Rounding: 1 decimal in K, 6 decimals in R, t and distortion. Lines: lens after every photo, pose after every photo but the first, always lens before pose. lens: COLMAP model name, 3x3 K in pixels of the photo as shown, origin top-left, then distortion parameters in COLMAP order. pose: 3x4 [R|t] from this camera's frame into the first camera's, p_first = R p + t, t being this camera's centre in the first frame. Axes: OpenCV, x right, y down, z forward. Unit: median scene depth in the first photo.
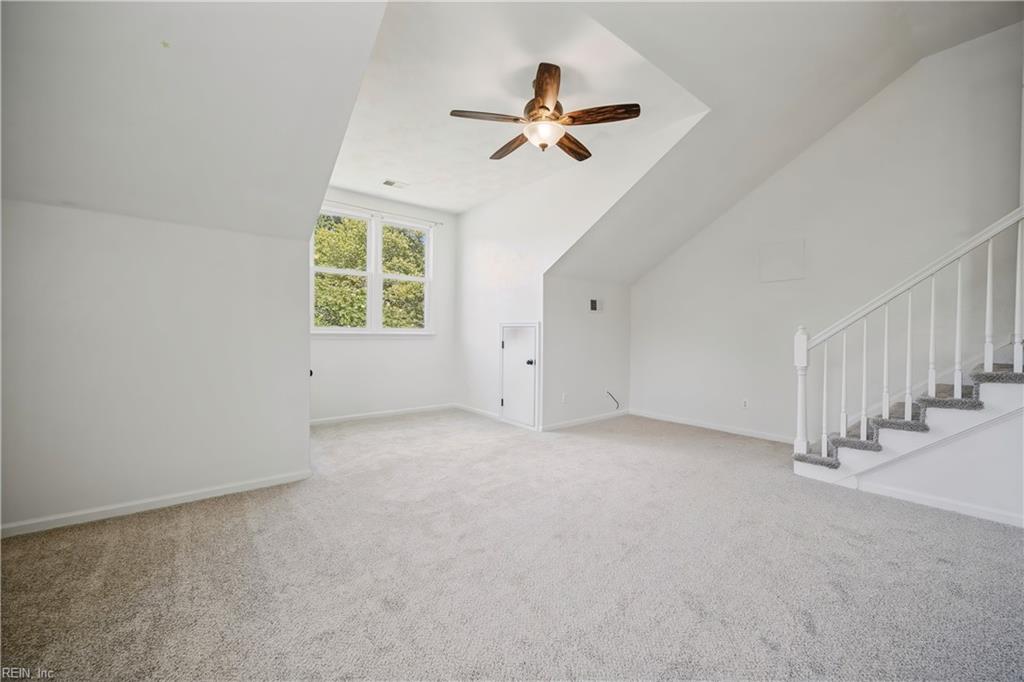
lens RADIAL K [[408.1, 0, 507.1], [0, 408.1, 339.1], [0, 0, 1]] dist [0.000603, 0.000219]
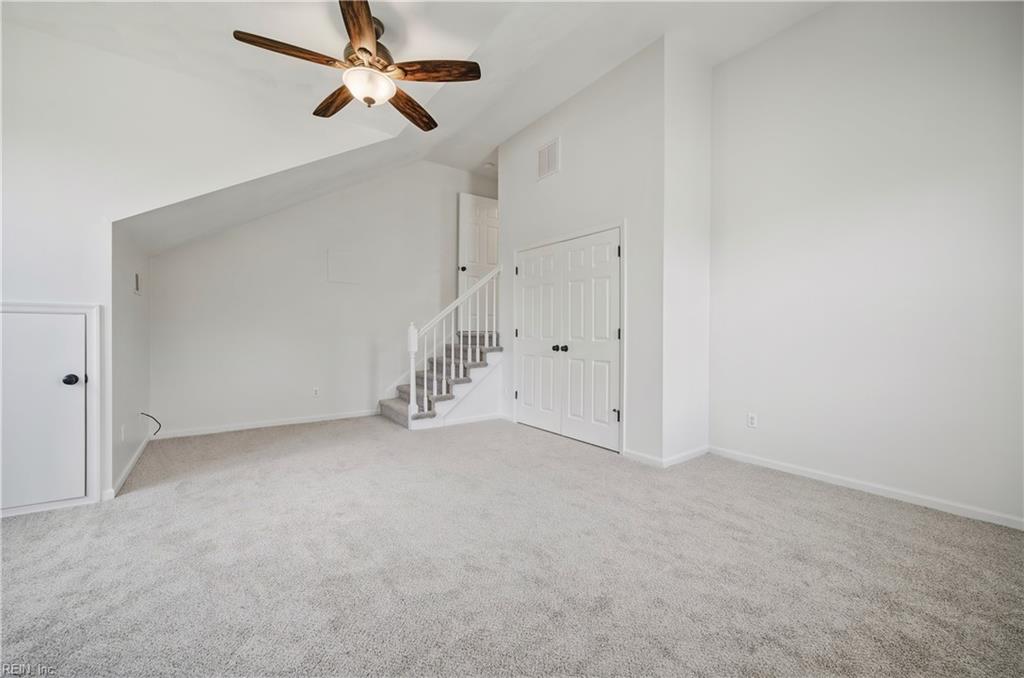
lens RADIAL K [[408.1, 0, 506.9], [0, 408.1, 334.3], [0, 0, 1]] dist [0.000603, 0.000219]
pose [[0.070176, -0.014392, 0.997431, -0.643451], [0.007883, 0.999873, 0.013873, -0.008552], [-0.997503, 0.006889, 0.070281, 0.589471]]
